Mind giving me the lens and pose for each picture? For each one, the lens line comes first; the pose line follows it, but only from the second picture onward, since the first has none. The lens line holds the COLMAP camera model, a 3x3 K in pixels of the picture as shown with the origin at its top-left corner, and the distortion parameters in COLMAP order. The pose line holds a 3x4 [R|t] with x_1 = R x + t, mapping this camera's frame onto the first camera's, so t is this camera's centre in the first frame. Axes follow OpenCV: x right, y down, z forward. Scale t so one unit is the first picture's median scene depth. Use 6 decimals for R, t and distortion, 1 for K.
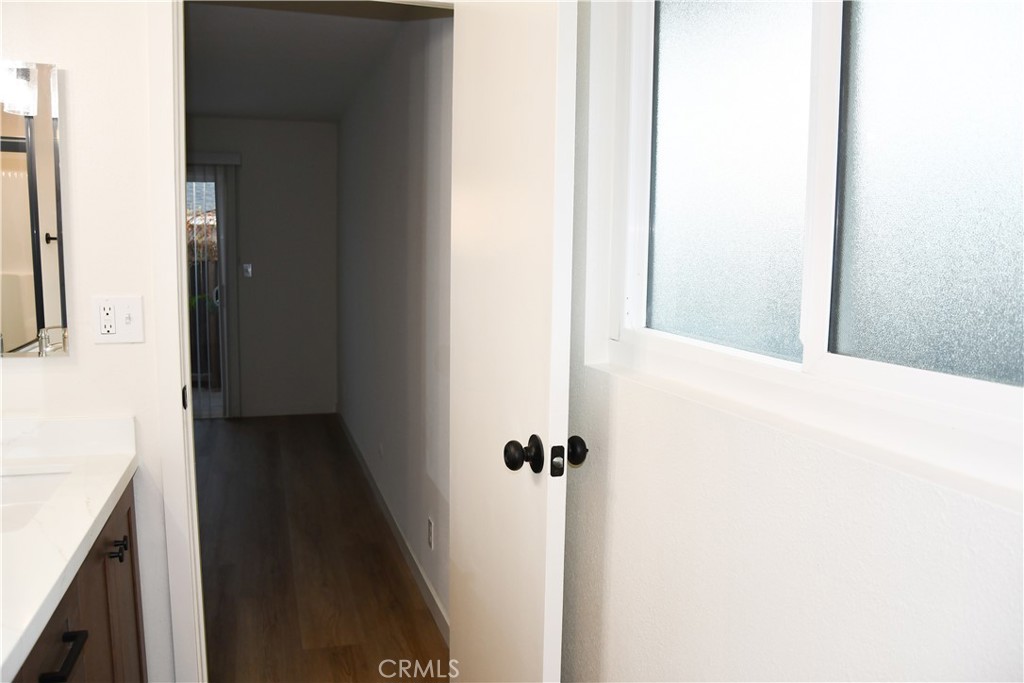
lens RADIAL K [[800.7, 0, 510.4], [0, 800.7, 349.0], [0, 0, 1]] dist [-0.158075, 0.114428]
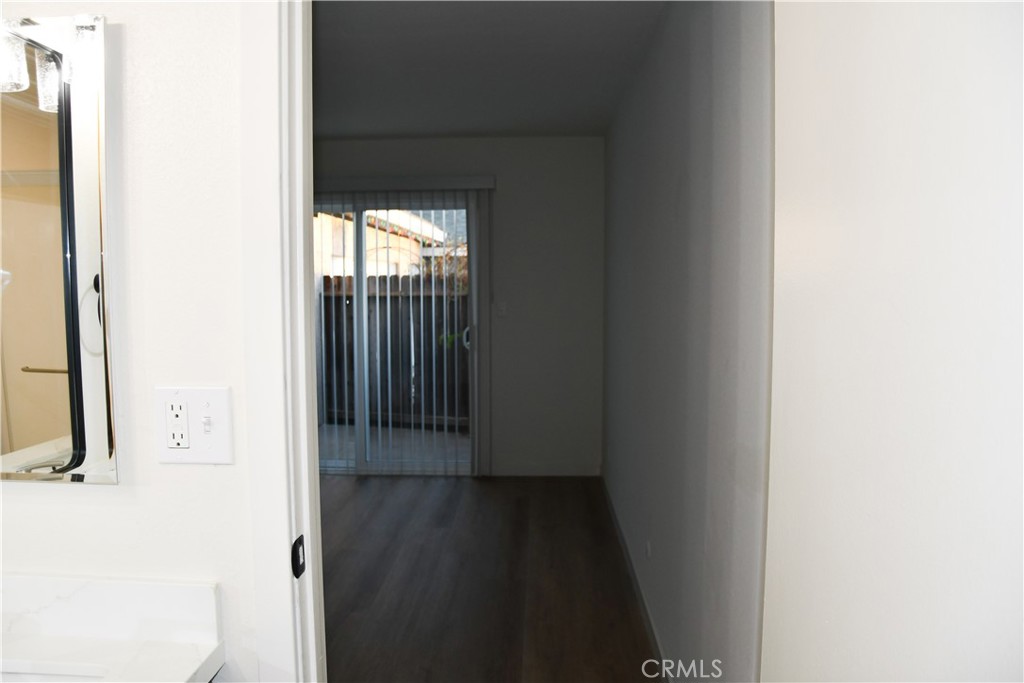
lens RADIAL K [[800.7, 0, 510.4], [0, 800.7, 349.0], [0, 0, 1]] dist [-0.158075, 0.114428]
pose [[0.940249, 0.013537, -0.340219, -0.022705], [-0.025405, 0.999213, -0.030452, -0.029303], [0.339539, 0.037276, 0.939853, 0.174388]]
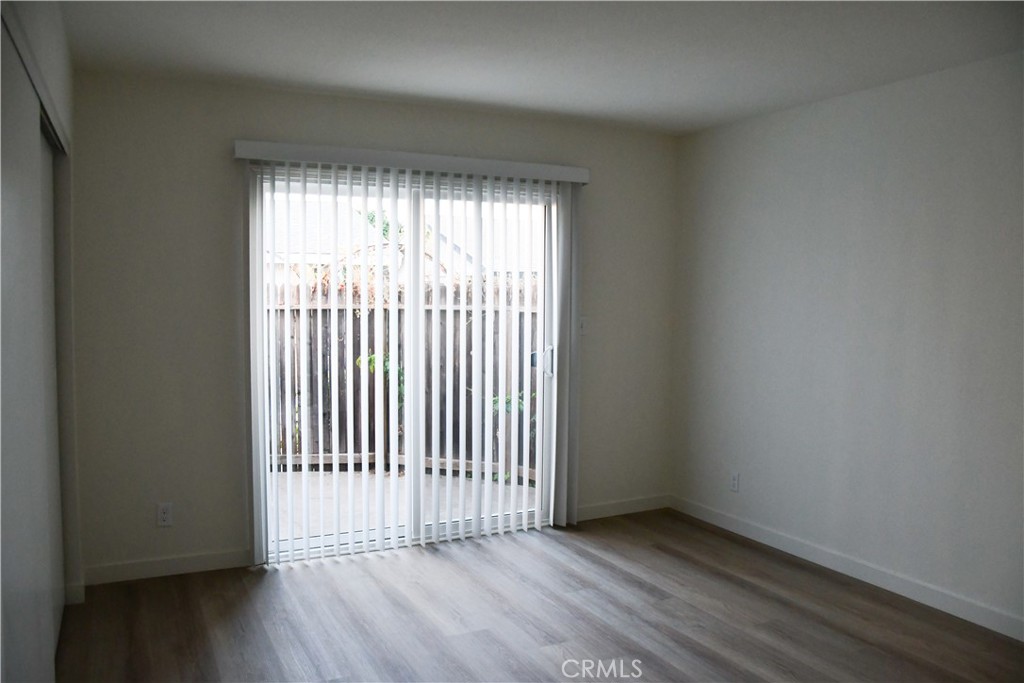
lens RADIAL K [[800.7, 0, 510.4], [0, 800.7, 349.0], [0, 0, 1]] dist [-0.158075, 0.114428]
pose [[0.988887, -0.018951, 0.147455, -0.532996], [0.025487, 0.998769, -0.042558, -0.048129], [-0.146467, 0.045843, 0.988153, 0.272331]]
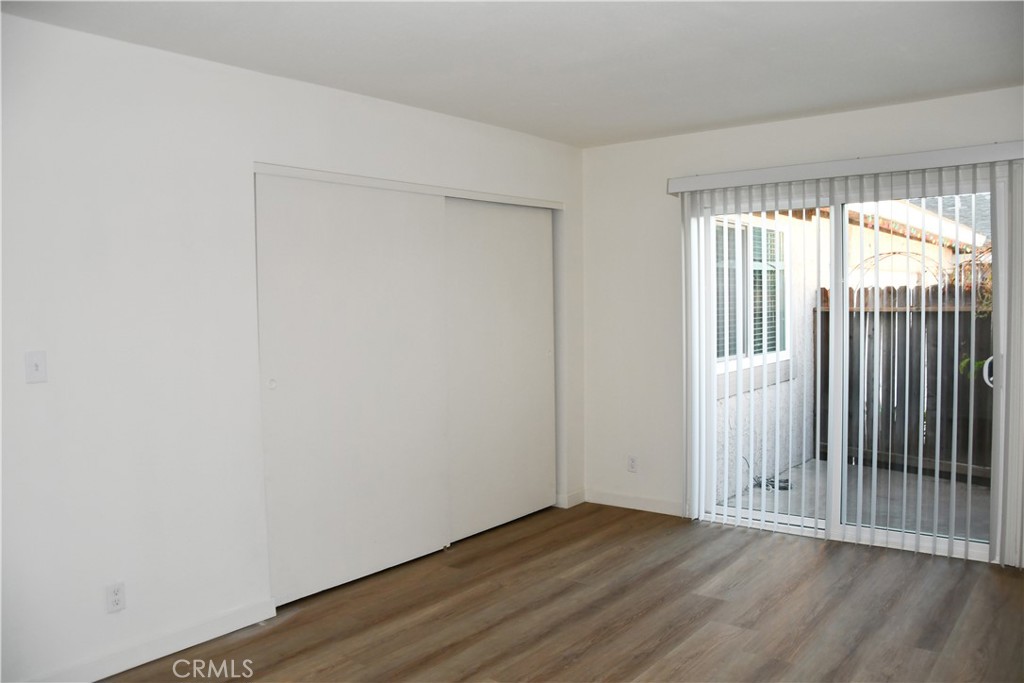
lens RADIAL K [[800.7, 0, 510.4], [0, 800.7, 349.0], [0, 0, 1]] dist [-0.158075, 0.114428]
pose [[0.551267, 0.025272, -0.833946, -0.073531], [-0.070232, 0.997399, -0.016201, -0.049032], [0.831368, 0.067500, 0.551608, 0.340304]]
